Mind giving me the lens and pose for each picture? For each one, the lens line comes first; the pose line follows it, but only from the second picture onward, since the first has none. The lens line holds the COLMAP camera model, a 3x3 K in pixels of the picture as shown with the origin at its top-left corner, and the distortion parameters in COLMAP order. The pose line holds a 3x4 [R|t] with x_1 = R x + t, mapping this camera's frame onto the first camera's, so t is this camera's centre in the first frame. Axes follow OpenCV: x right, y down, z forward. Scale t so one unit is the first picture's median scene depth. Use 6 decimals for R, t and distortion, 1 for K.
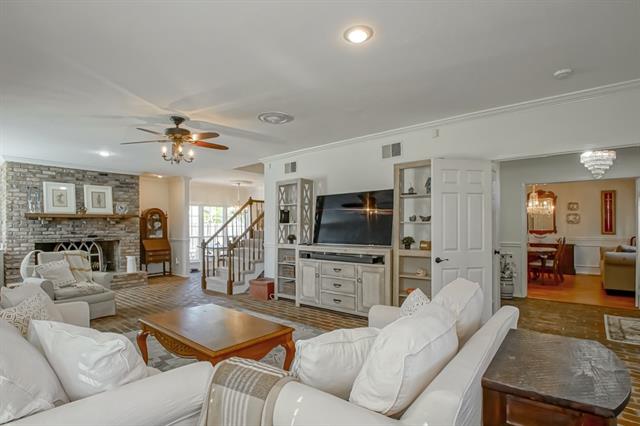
lens RADIAL K [[312.7, 0, 296.4], [0, 312.7, 226.7], [0, 0, 1]] dist [-0.003383, -0.000743]
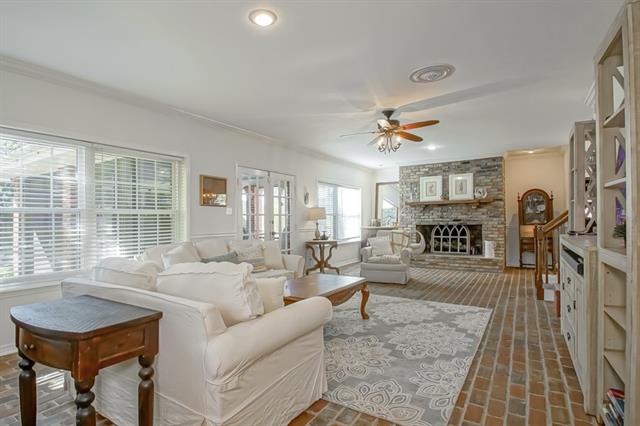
lens RADIAL K [[330.5, 0, 318.3], [0, 330.5, 221.5], [0, 0, 1]] dist [-0.018405, -0.000593]
pose [[0.169815, 0.010120, -0.985424, 0.435995], [0.012609, 0.999843, 0.012441, 0.014744], [0.985395, -0.014538, 0.169661, 0.329957]]
